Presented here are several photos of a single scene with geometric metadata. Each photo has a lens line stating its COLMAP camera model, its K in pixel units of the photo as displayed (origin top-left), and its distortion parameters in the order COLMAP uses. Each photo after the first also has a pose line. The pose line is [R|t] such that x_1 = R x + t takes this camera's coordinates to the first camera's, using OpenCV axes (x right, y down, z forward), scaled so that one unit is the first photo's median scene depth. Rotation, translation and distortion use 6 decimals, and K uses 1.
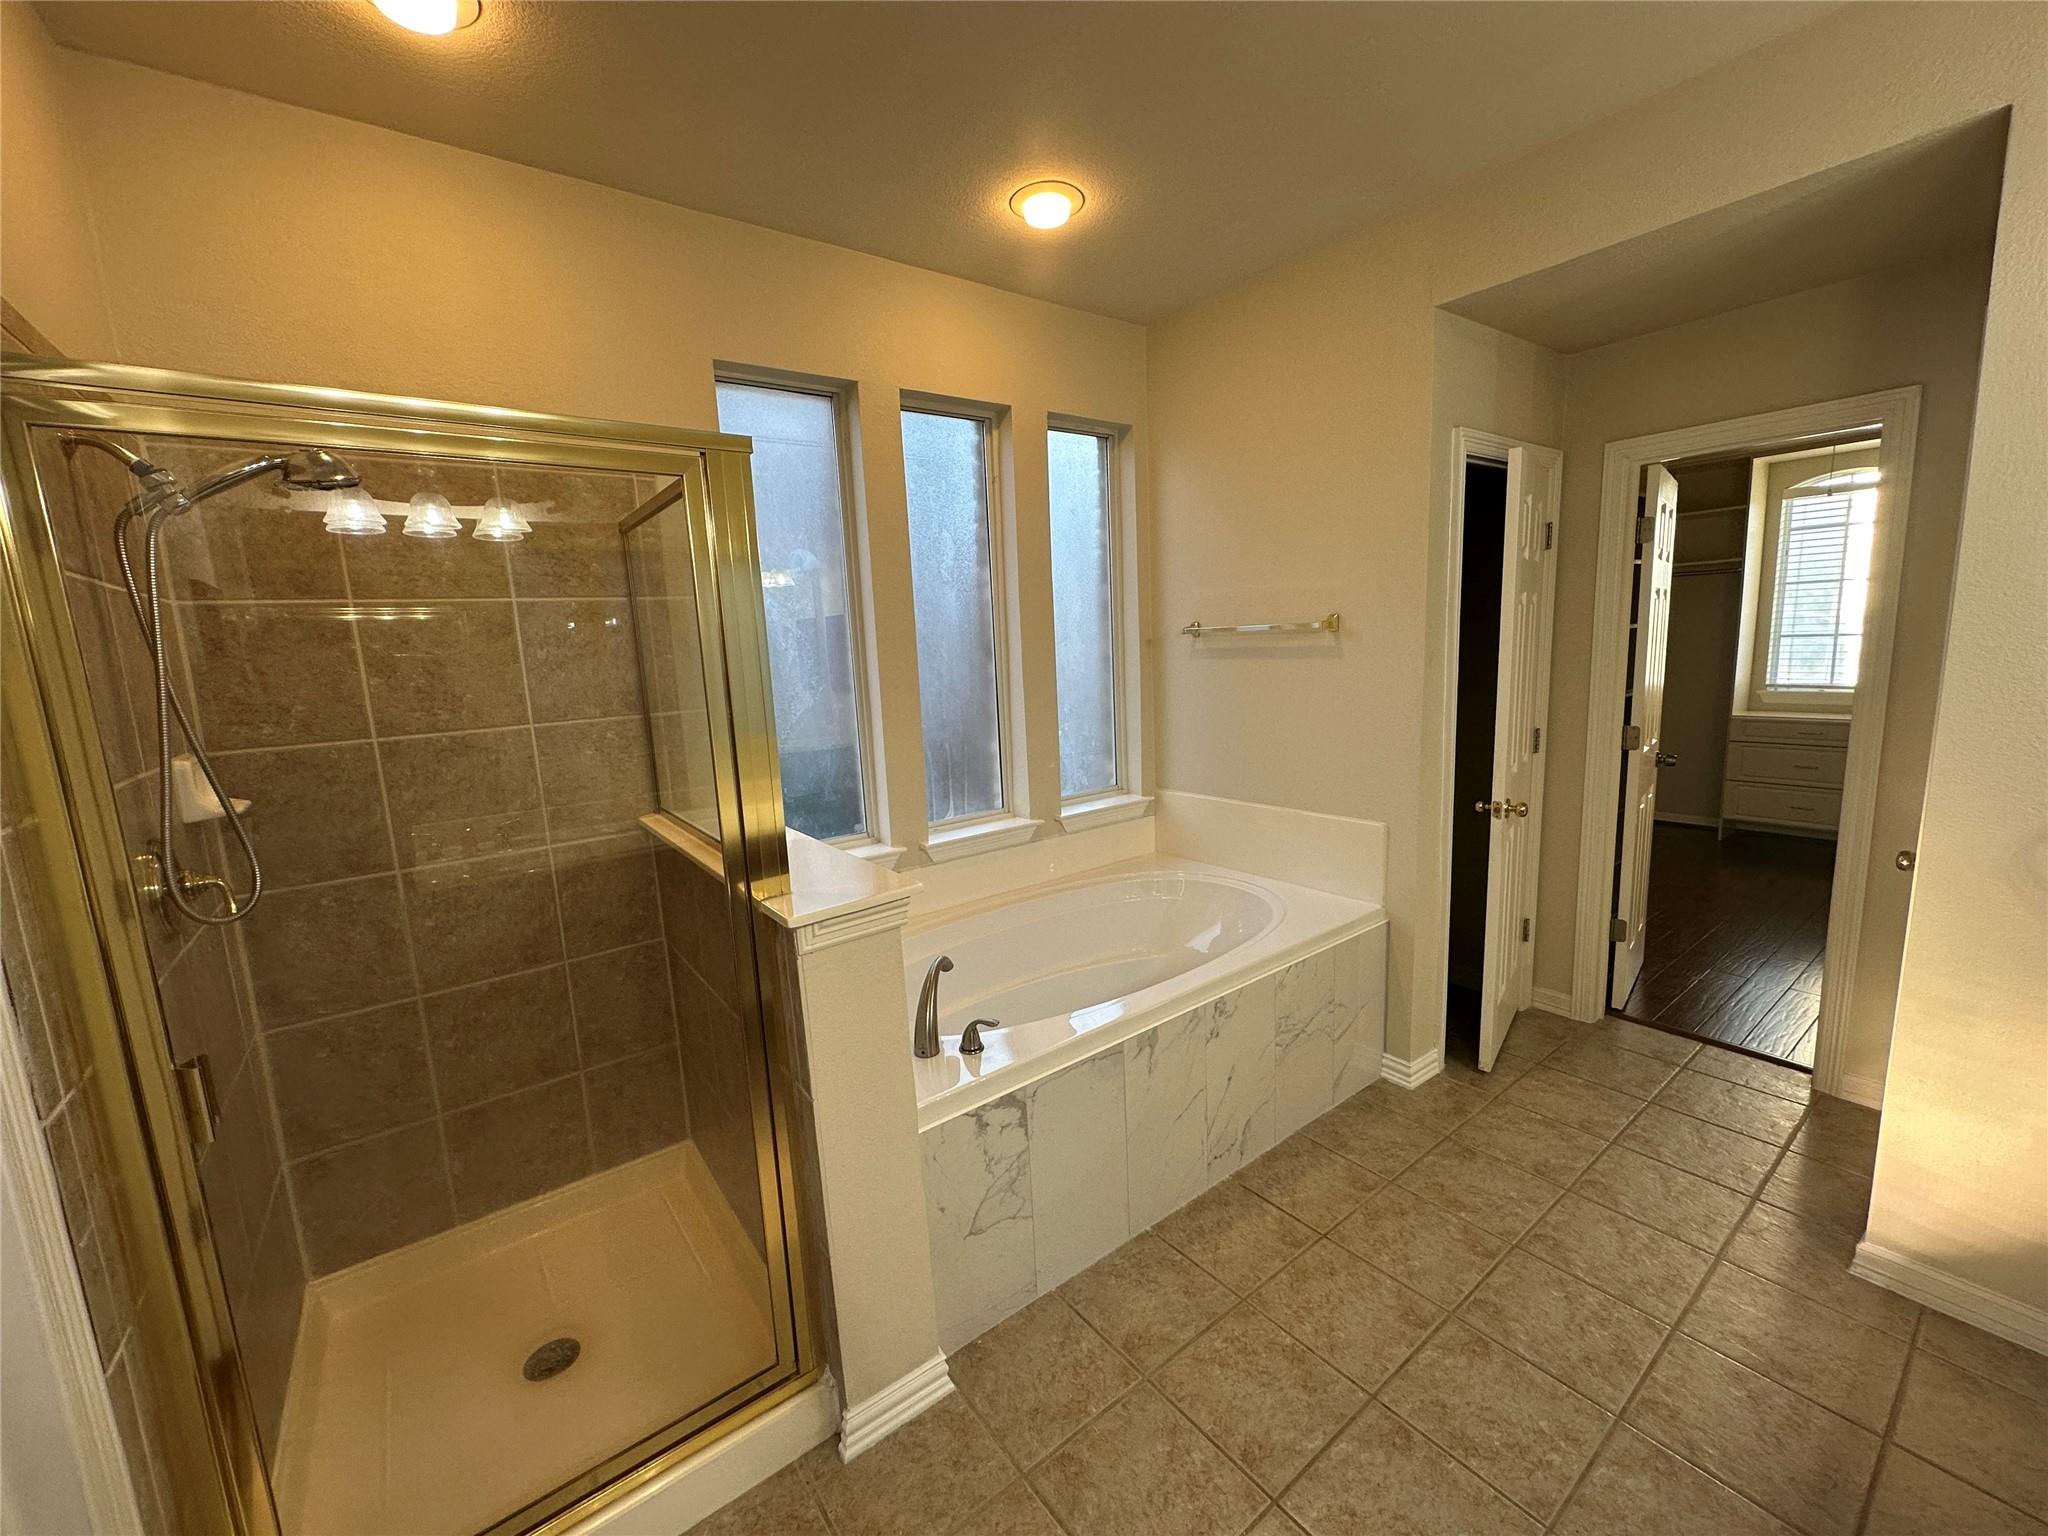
lens RADIAL K [[817.9, 0, 1023.1], [0, 817.9, 767.4], [0, 0, 1]] dist [0.000627, -0.000515]
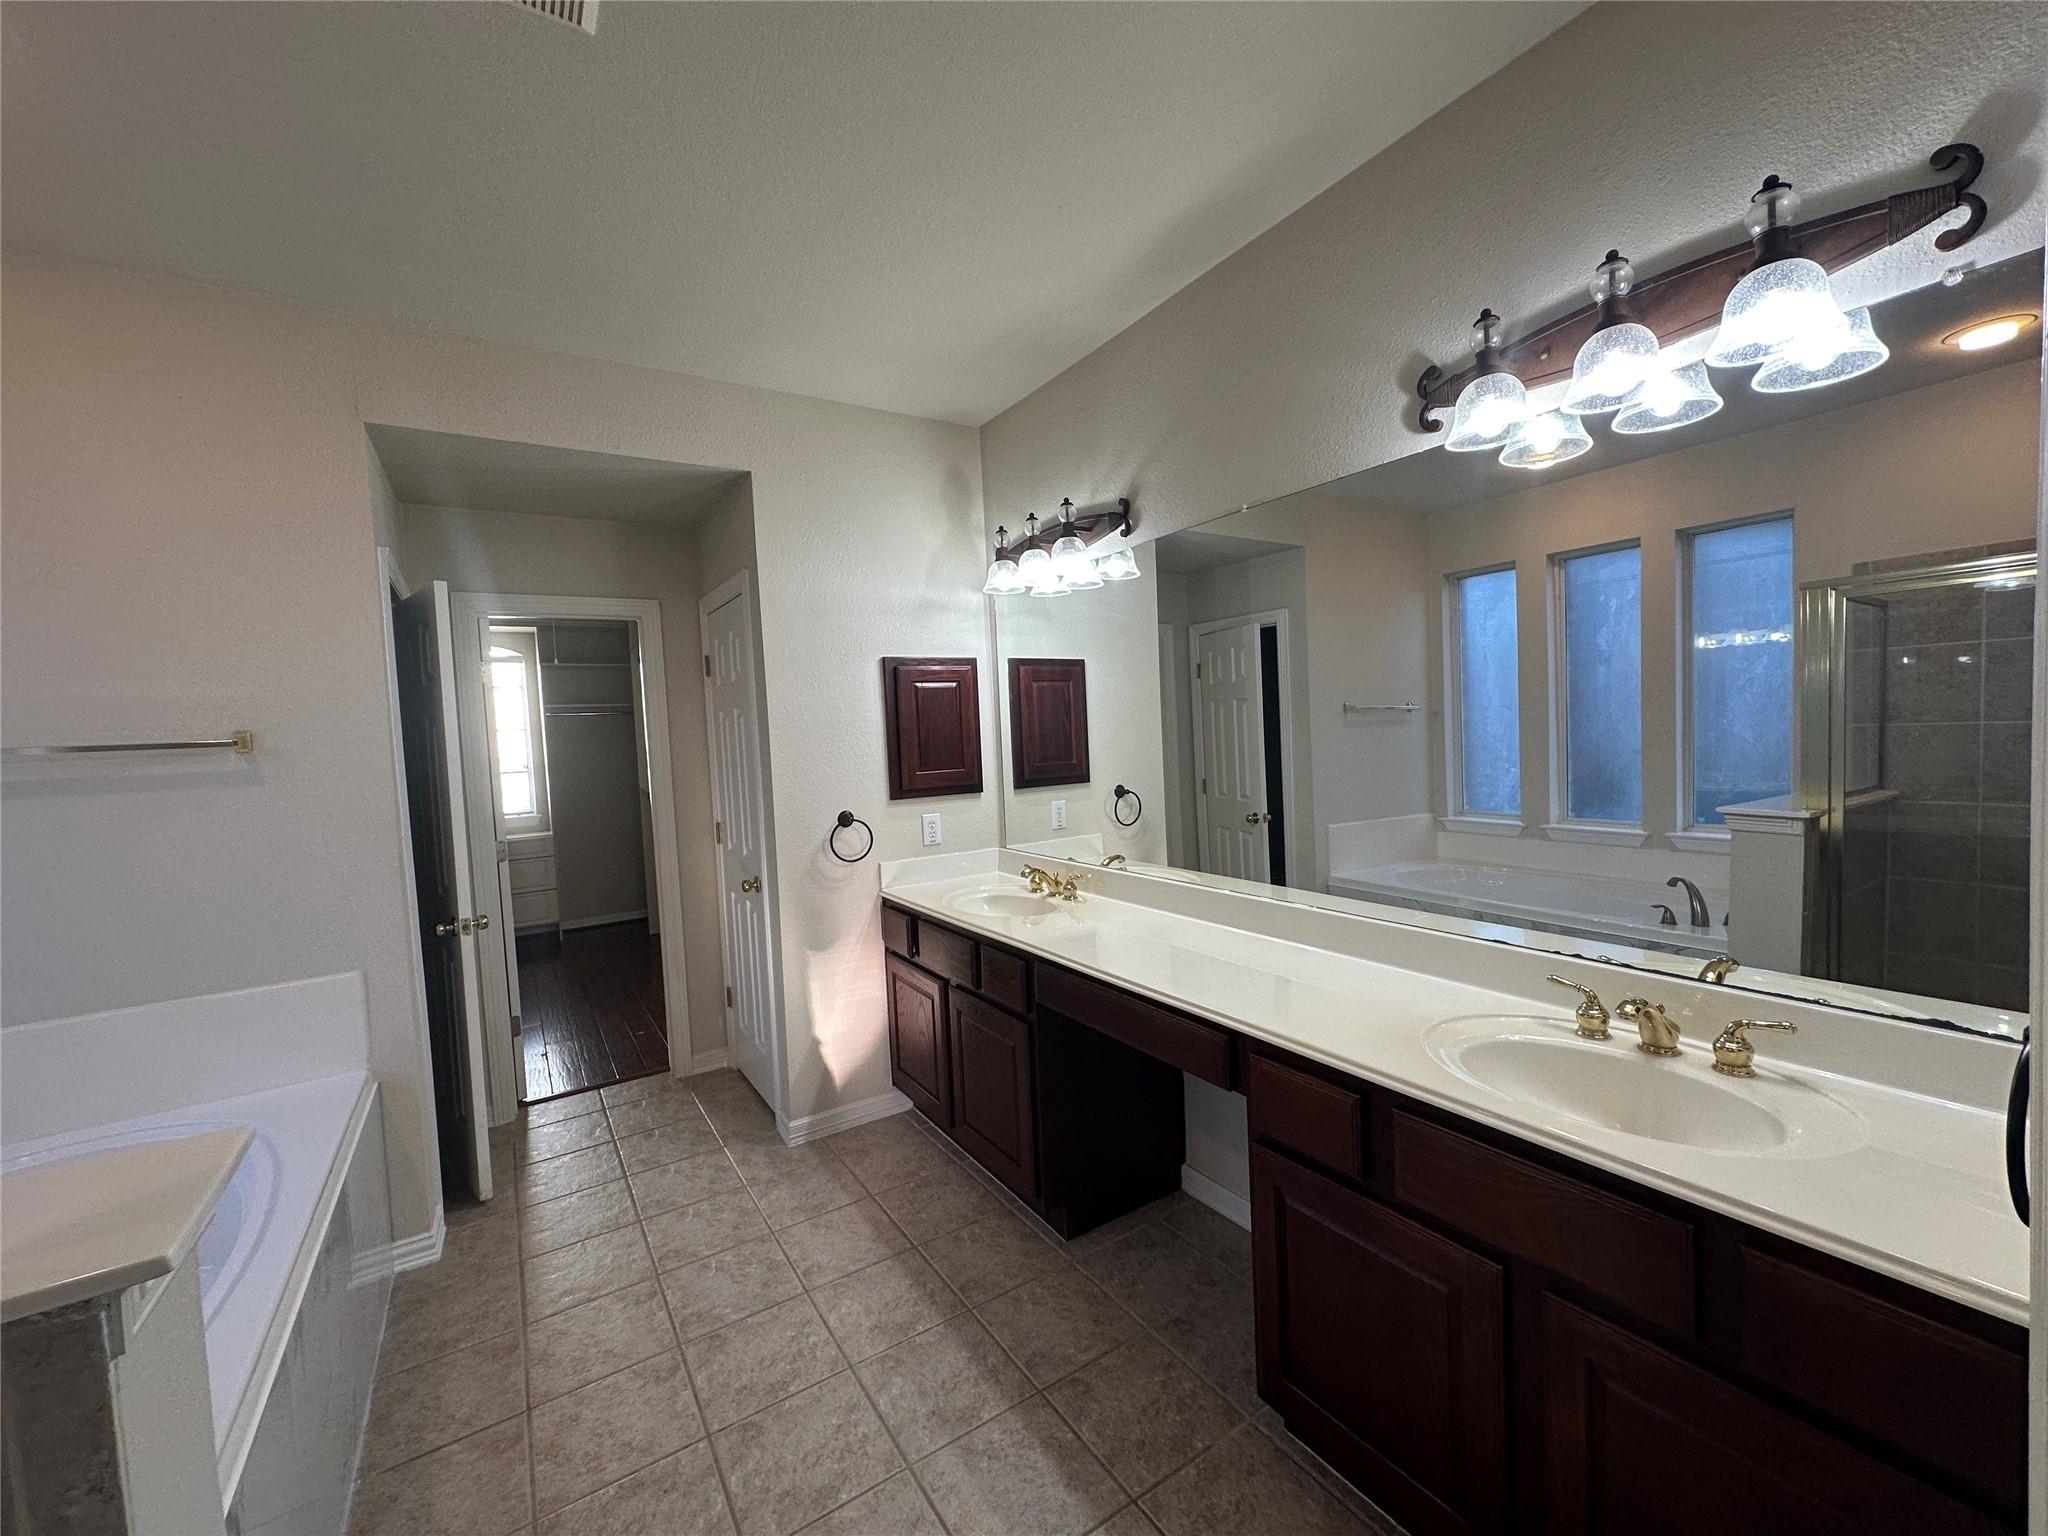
lens RADIAL K [[817.9, 0, 1022.0], [0, 817.9, 773.9], [0, 0, 1]] dist [0.000627, -0.000515]
pose [[0.064672, -0.006224, 0.997887, -0.542539], [0.199706, 0.979832, -0.006831, 0.015460], [-0.977719, 0.199726, 0.064611, 0.329038]]
